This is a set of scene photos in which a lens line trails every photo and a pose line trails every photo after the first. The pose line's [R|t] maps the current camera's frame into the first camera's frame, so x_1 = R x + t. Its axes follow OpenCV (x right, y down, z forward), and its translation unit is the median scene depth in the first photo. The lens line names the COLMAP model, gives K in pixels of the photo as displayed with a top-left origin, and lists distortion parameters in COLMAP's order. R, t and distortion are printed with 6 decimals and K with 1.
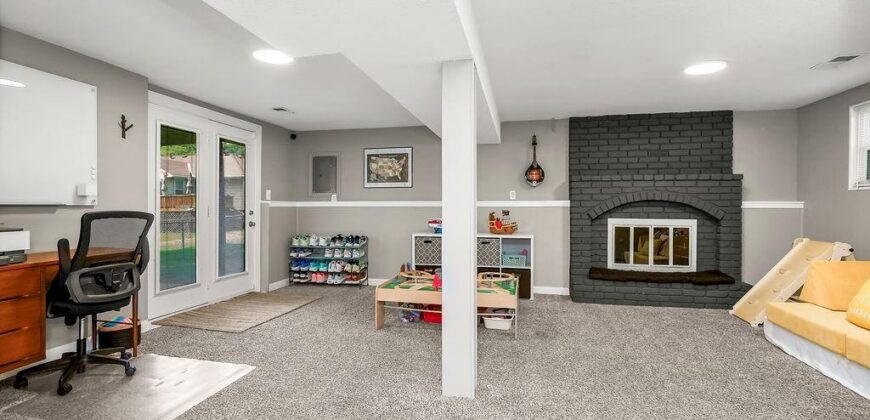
lens RADIAL K [[404.1, 0, 435.0], [0, 404.1, 210.0], [0, 0, 1]] dist [0.000006, 0.000101]
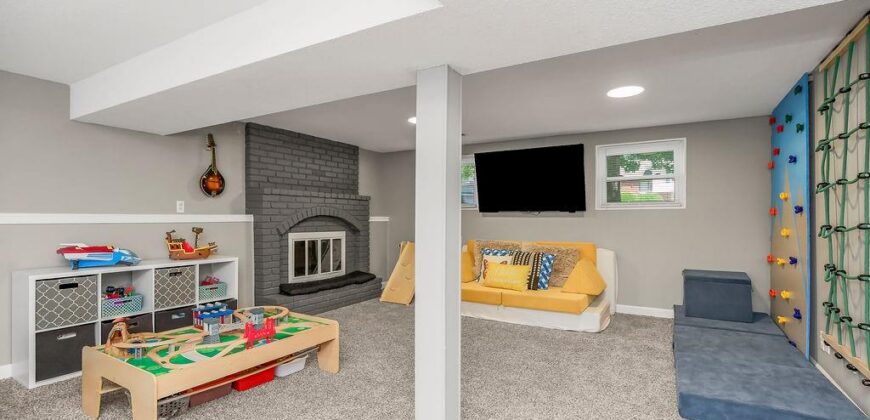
lens RADIAL K [[404.1, 0, 435.0], [0, 404.1, 210.0], [0, 0, 1]] dist [0.000006, 0.000101]
pose [[0.320813, 0.015204, 0.947020, -0.409067], [-0.000579, 0.999874, -0.015857, -0.020674], [-0.947142, 0.004539, 0.320782, 0.339238]]
